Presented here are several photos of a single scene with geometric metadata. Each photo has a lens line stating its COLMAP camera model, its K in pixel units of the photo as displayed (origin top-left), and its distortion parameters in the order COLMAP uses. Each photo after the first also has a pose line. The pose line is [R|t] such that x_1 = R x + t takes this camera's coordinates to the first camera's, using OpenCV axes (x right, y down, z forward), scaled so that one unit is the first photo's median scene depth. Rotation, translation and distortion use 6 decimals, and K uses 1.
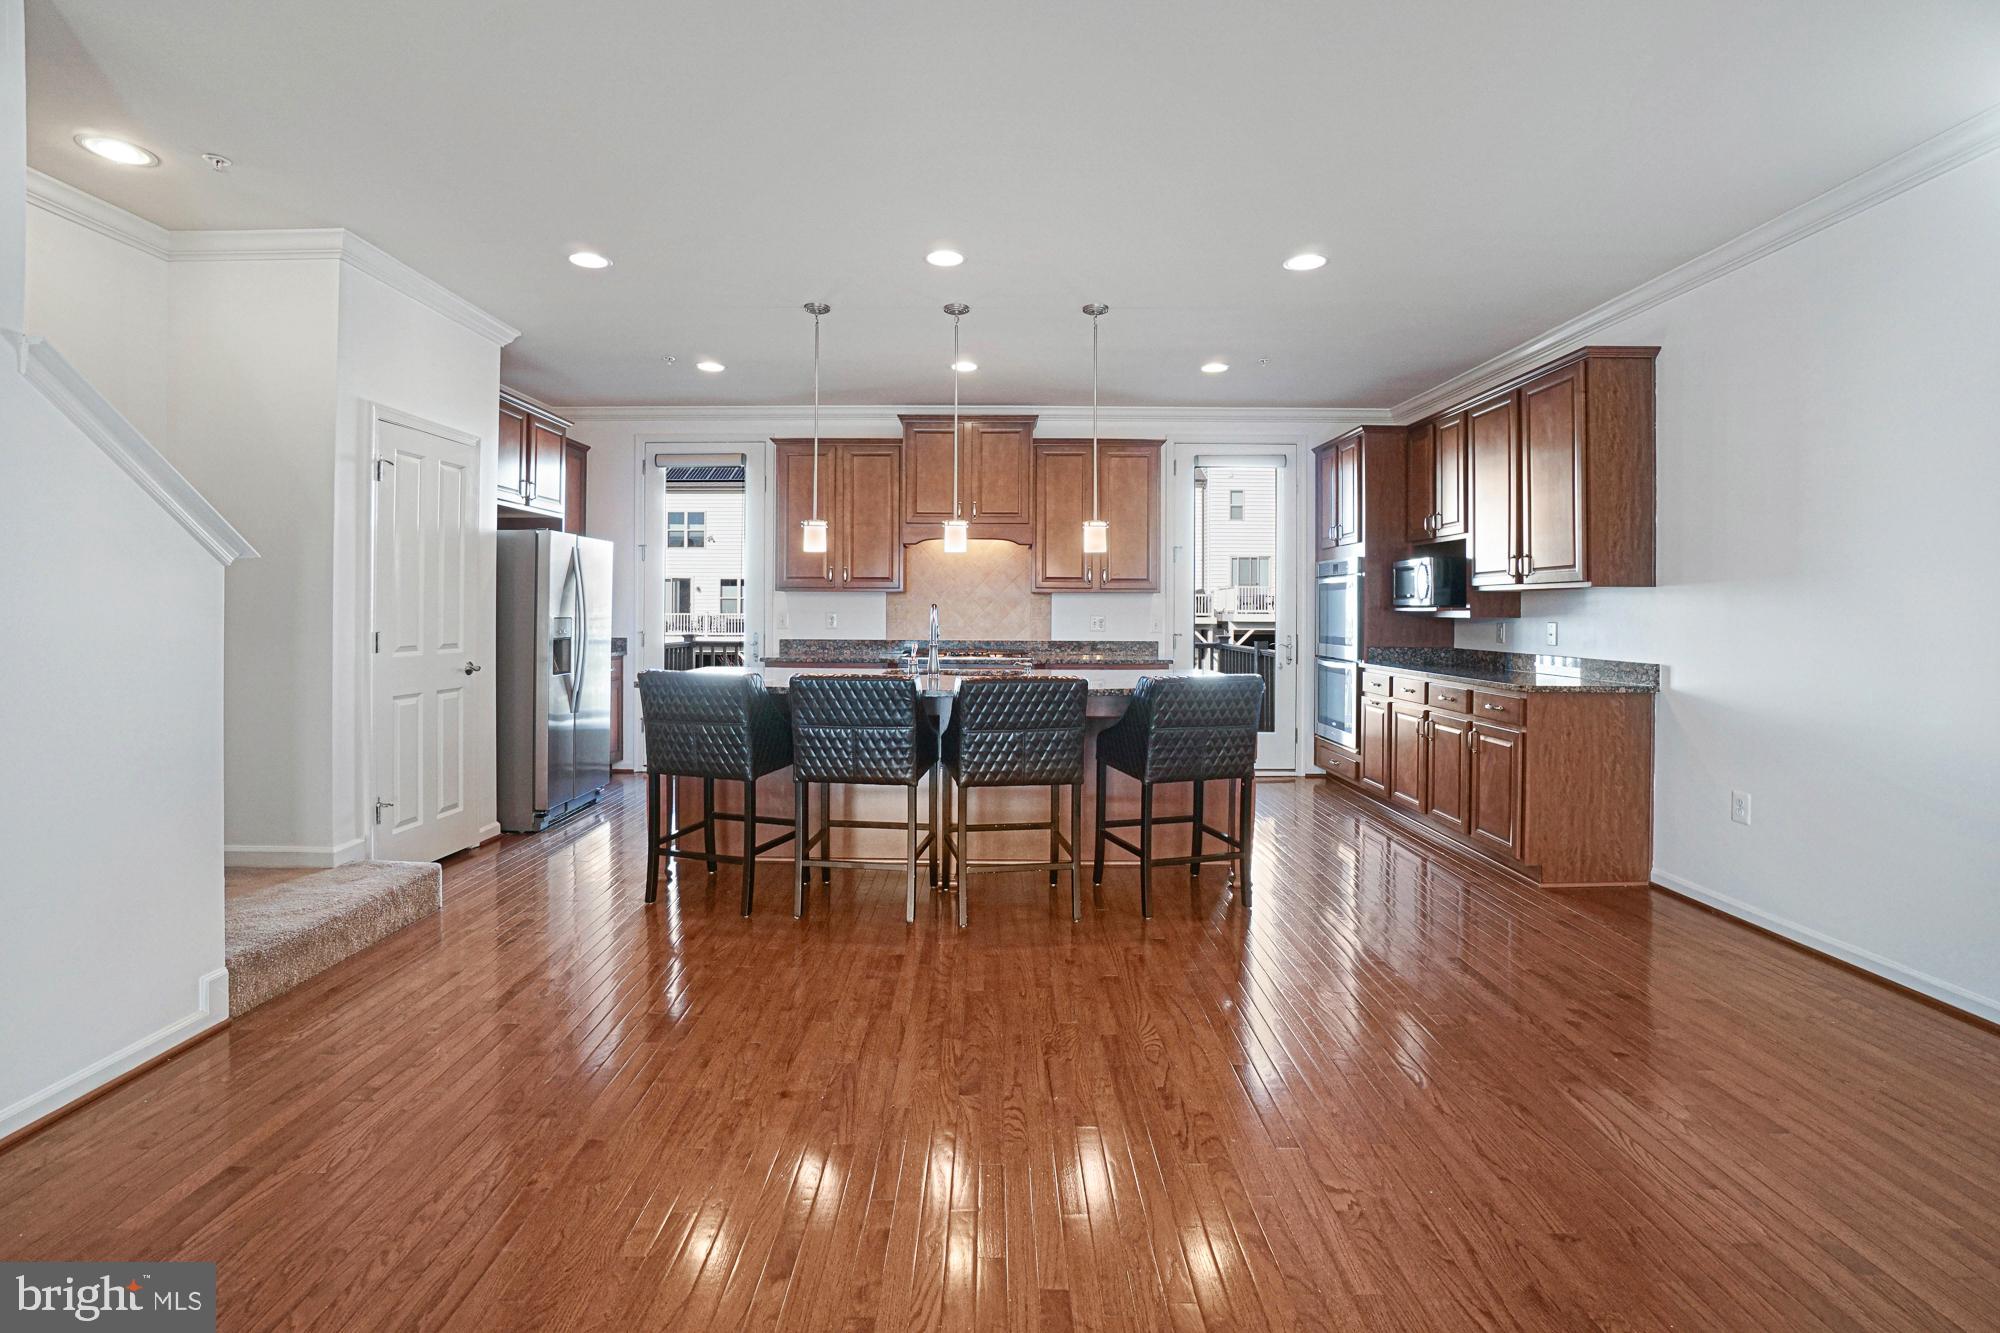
lens RADIAL K [[917.9, 0, 1000.6], [0, 917.9, 612.1], [0, 0, 1]] dist [-0.058828, 0.015889]
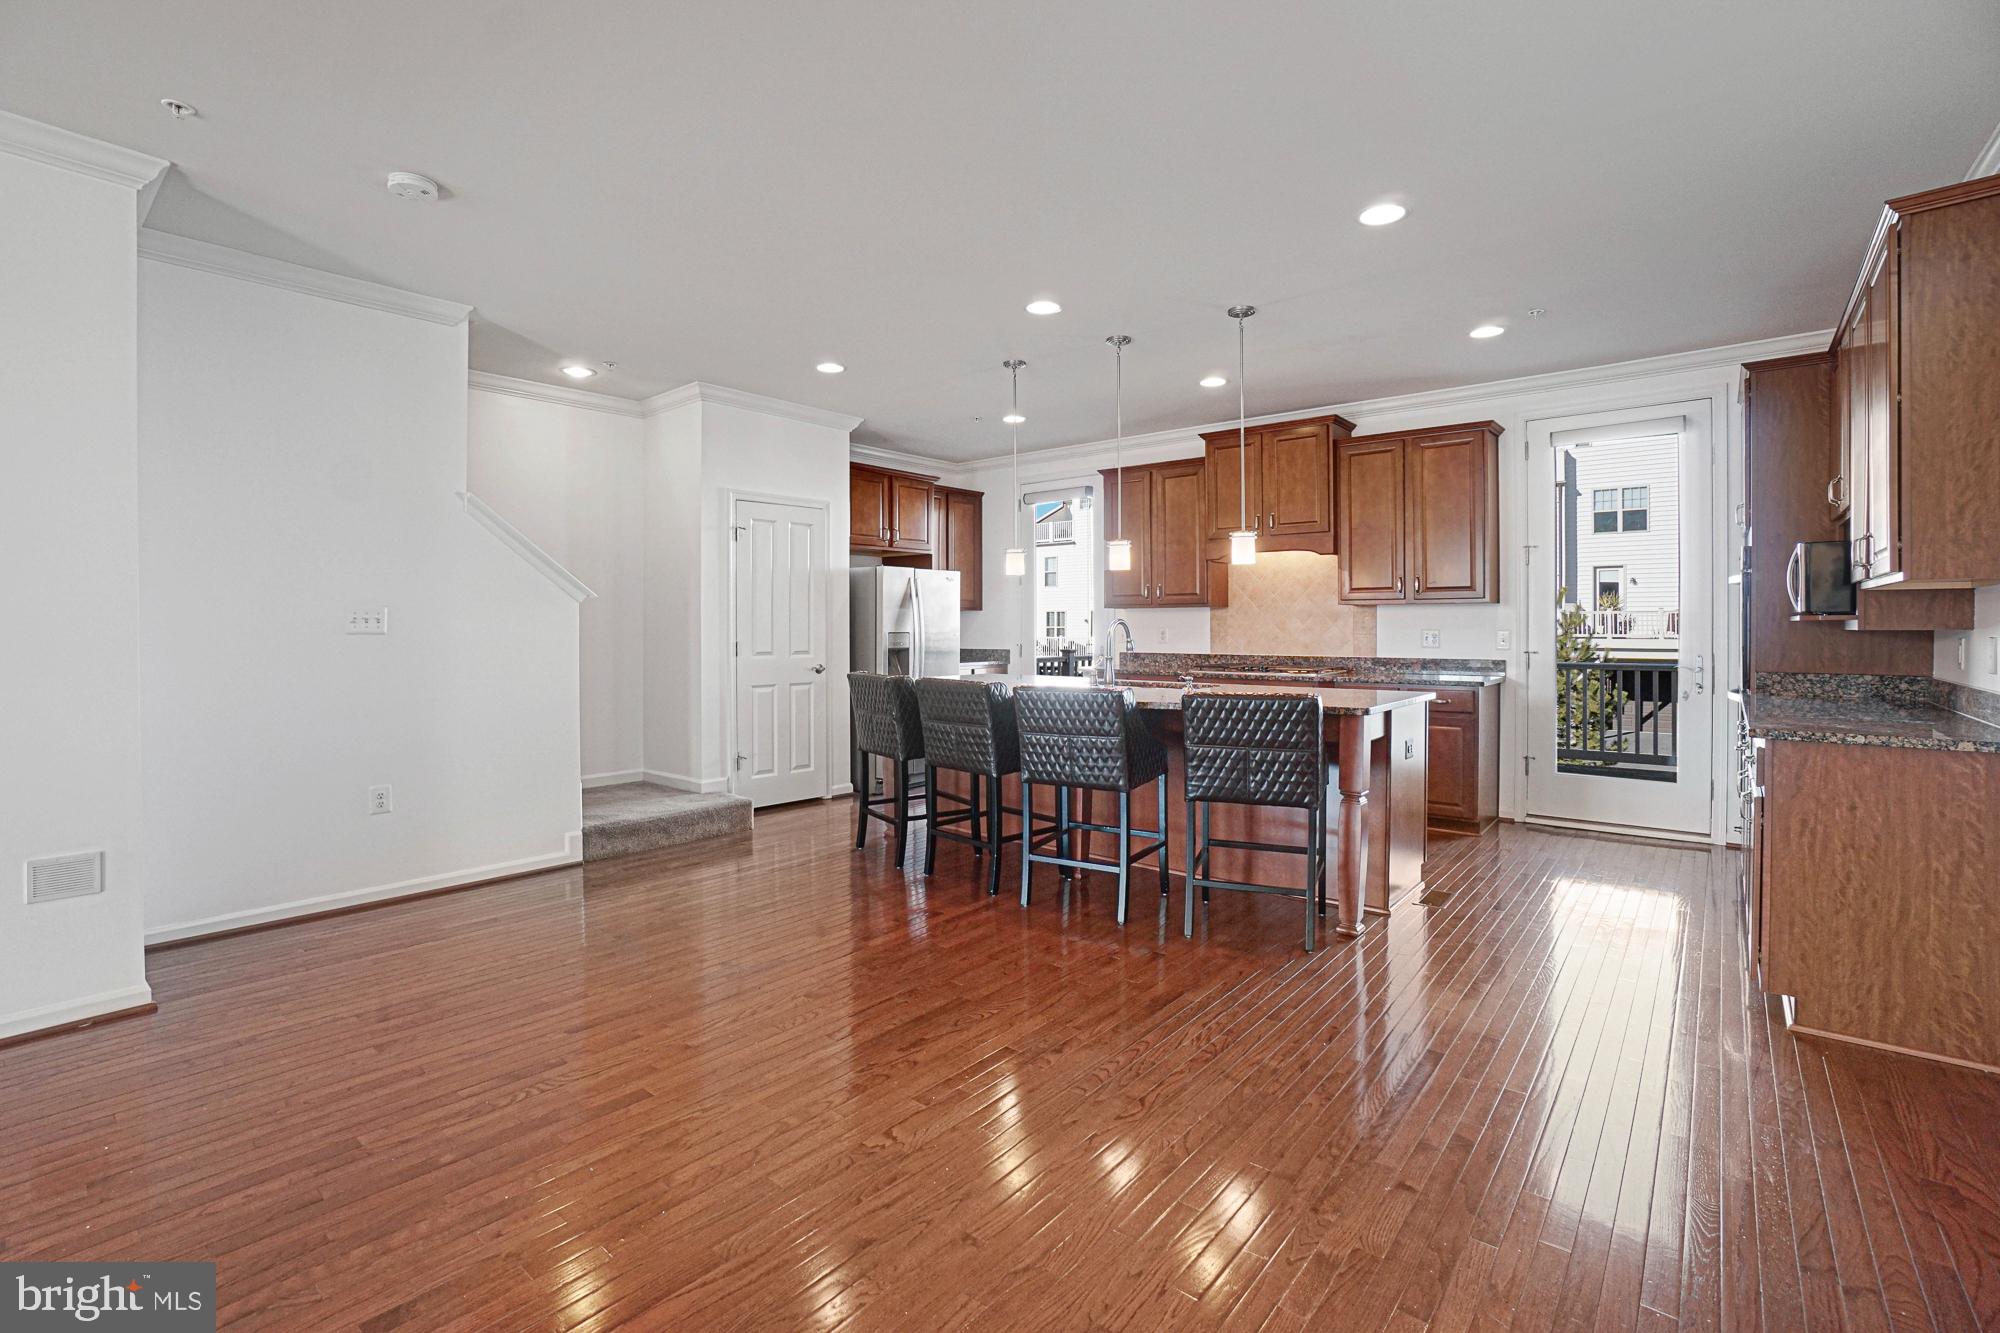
lens RADIAL K [[917.9, 0, 974.2], [0, 917.9, 627.4], [0, 0, 1]] dist [-0.058828, 0.015889]
pose [[0.754337, -0.004459, -0.656472, 0.455337], [0.004309, 0.999989, -0.001842, 0.001865], [0.656473, -0.001439, 0.754348, 0.077558]]
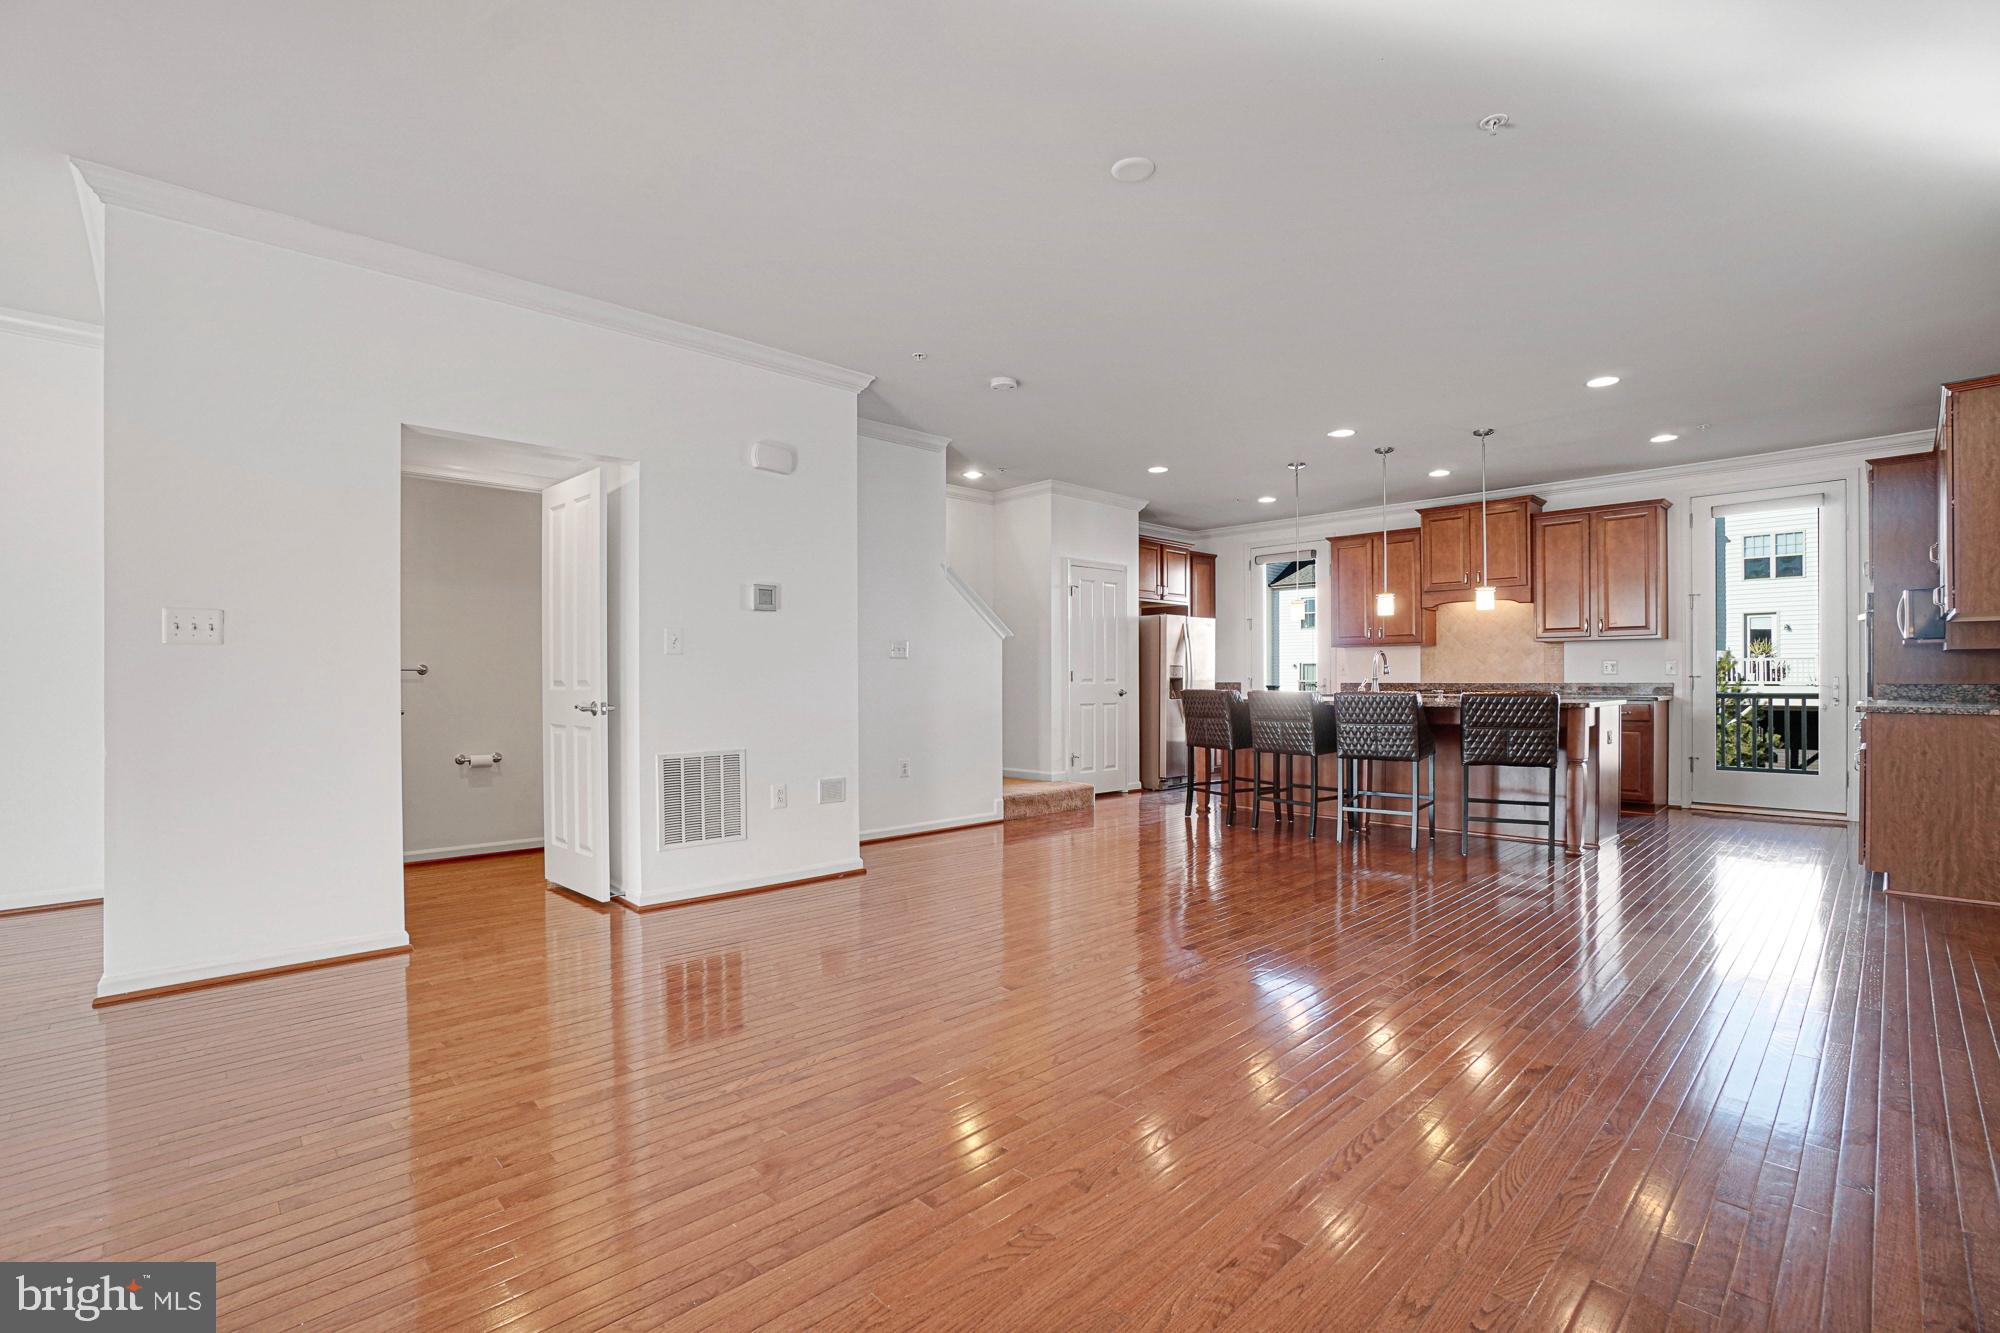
lens RADIAL K [[917.9, 0, 969.4], [0, 917.9, 678.5], [0, 0, 1]] dist [-0.058828, 0.015889]
pose [[0.675481, -0.007499, -0.737339, 0.505552], [0.005359, 0.999972, -0.005261, 0.036972], [0.737357, -0.000398, 0.675503, -0.428793]]
